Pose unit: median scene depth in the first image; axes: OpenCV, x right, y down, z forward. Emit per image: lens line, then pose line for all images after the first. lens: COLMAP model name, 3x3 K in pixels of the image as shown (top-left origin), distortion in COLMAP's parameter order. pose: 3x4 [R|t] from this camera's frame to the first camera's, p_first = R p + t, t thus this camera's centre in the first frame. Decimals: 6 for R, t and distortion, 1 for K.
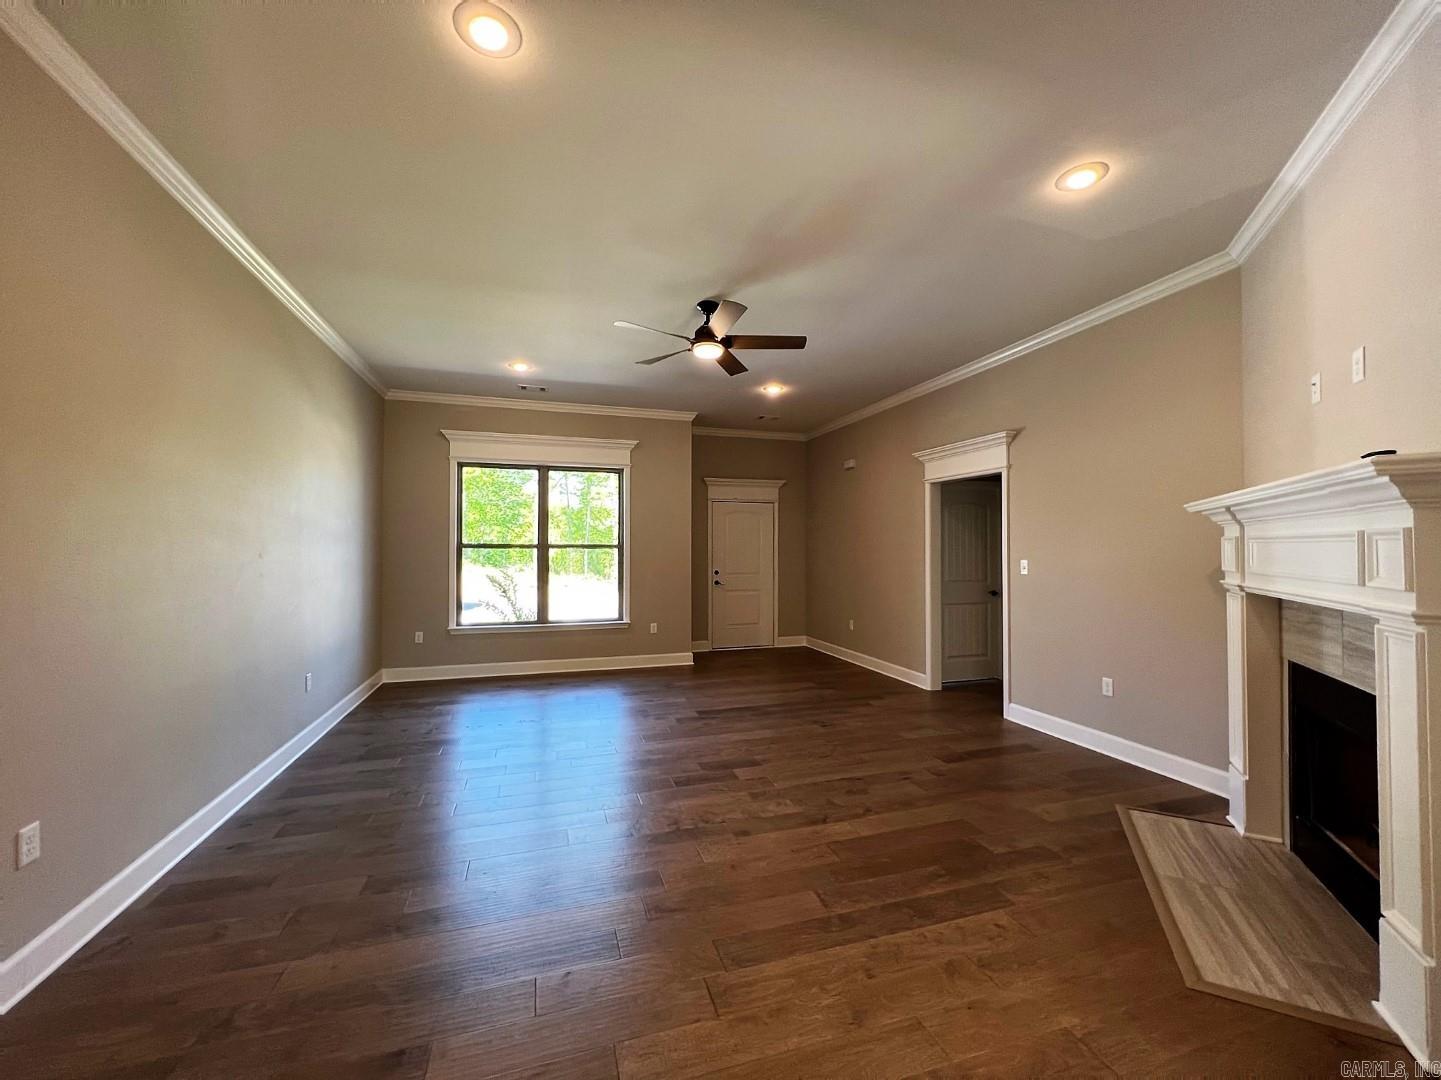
lens RADIAL K [[570.7, 0, 716.8], [0, 570.7, 539.9], [0, 0, 1]] dist [-0.001012, -0.000087]
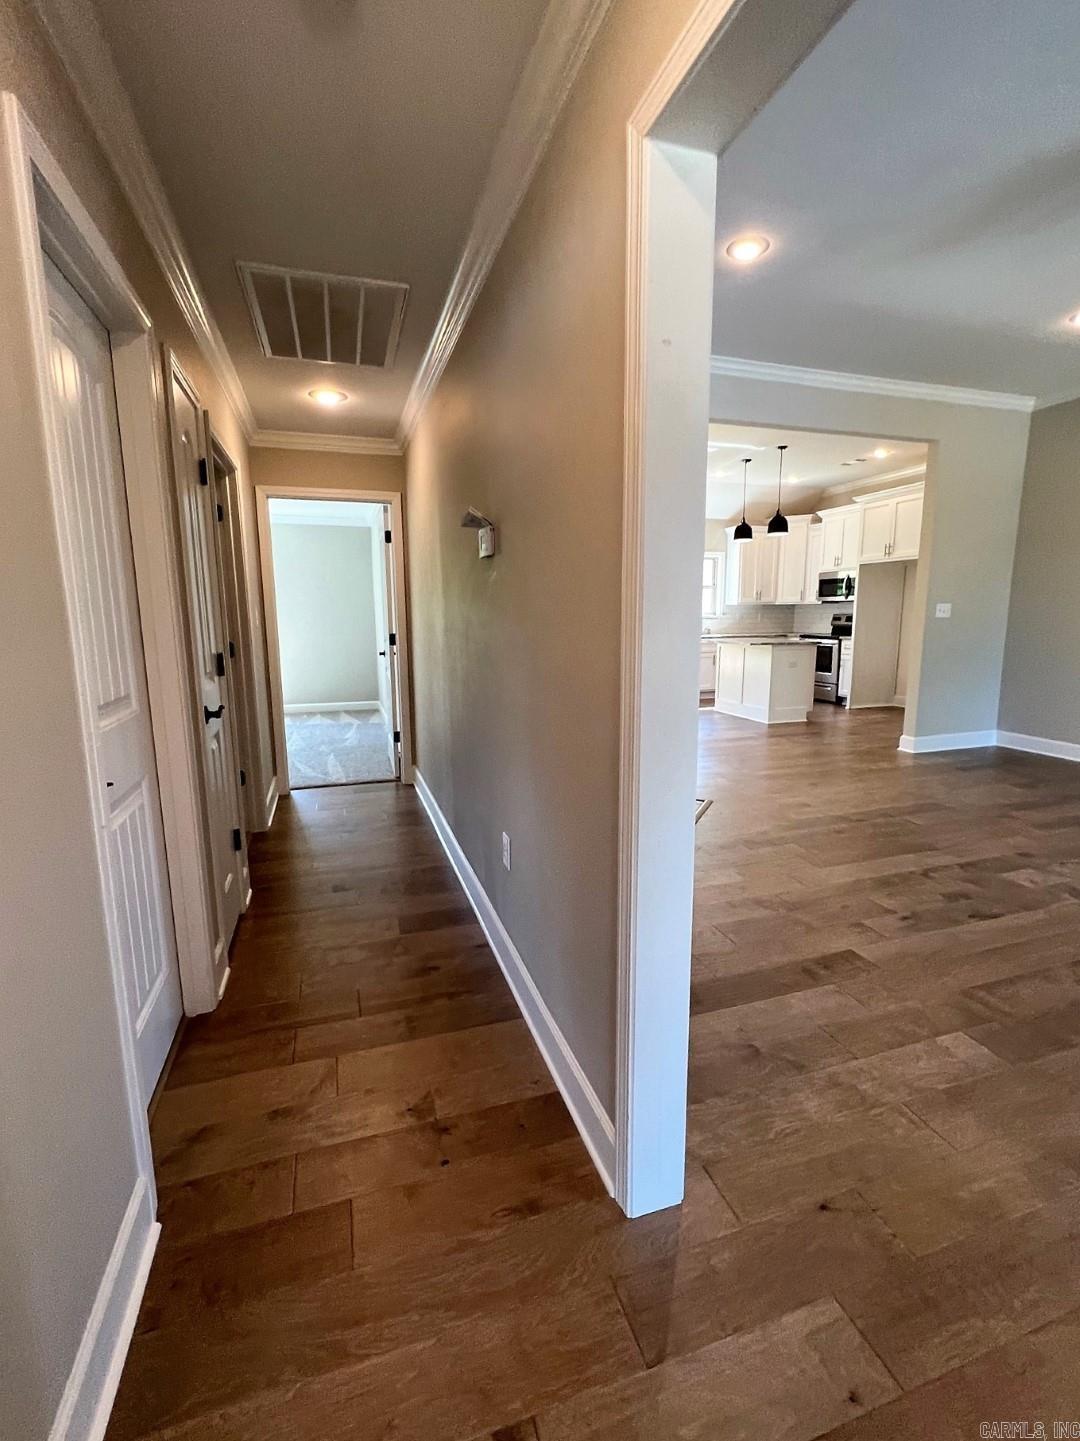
lens RADIAL K [[644.4, 0, 540.4], [0, 644.4, 717.5], [0, 0, 1]] dist [-0.001373, 0.000037]
pose [[-0.999828, 0.010083, -0.015535, 0.566528], [0.007689, 0.989094, 0.147086, 0.044623], [0.016849, 0.146941, -0.989002, 1.251343]]
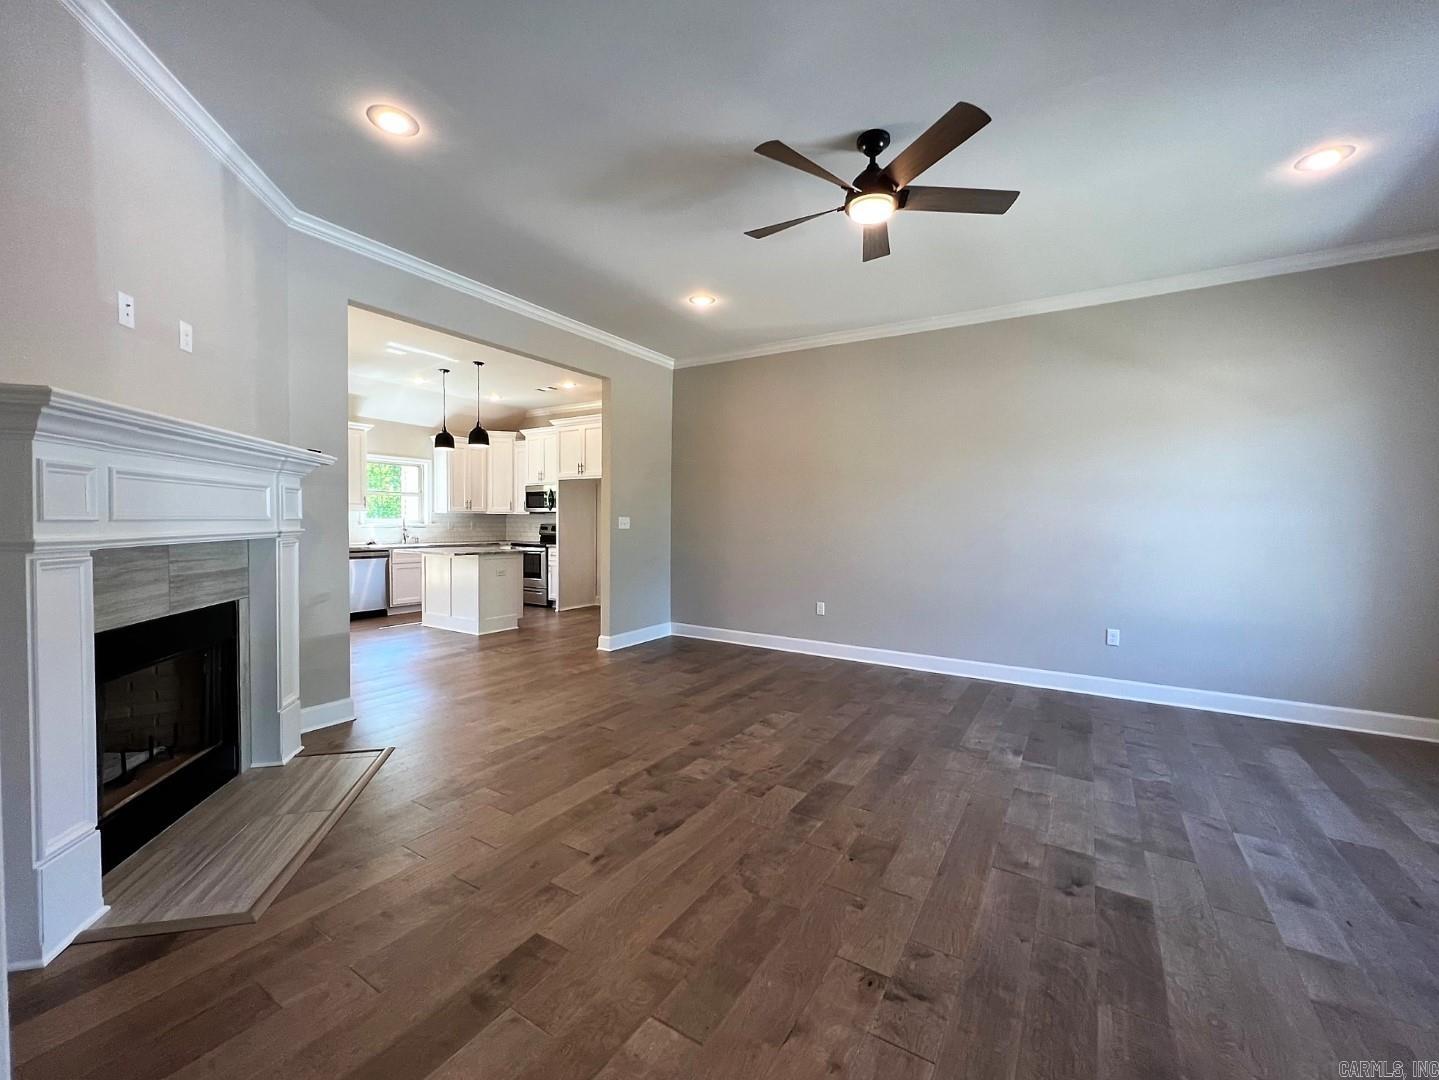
lens RADIAL K [[592.7, 0, 719.5], [0, 592.7, 540.0], [0, 0, 1]] dist [-0.000361, 0.000051]
pose [[-0.756604, 0.014954, -0.653702, 0.473371], [-0.000183, 0.999734, 0.023082, 0.036787], [0.653873, 0.017583, -0.756400, 1.145054]]
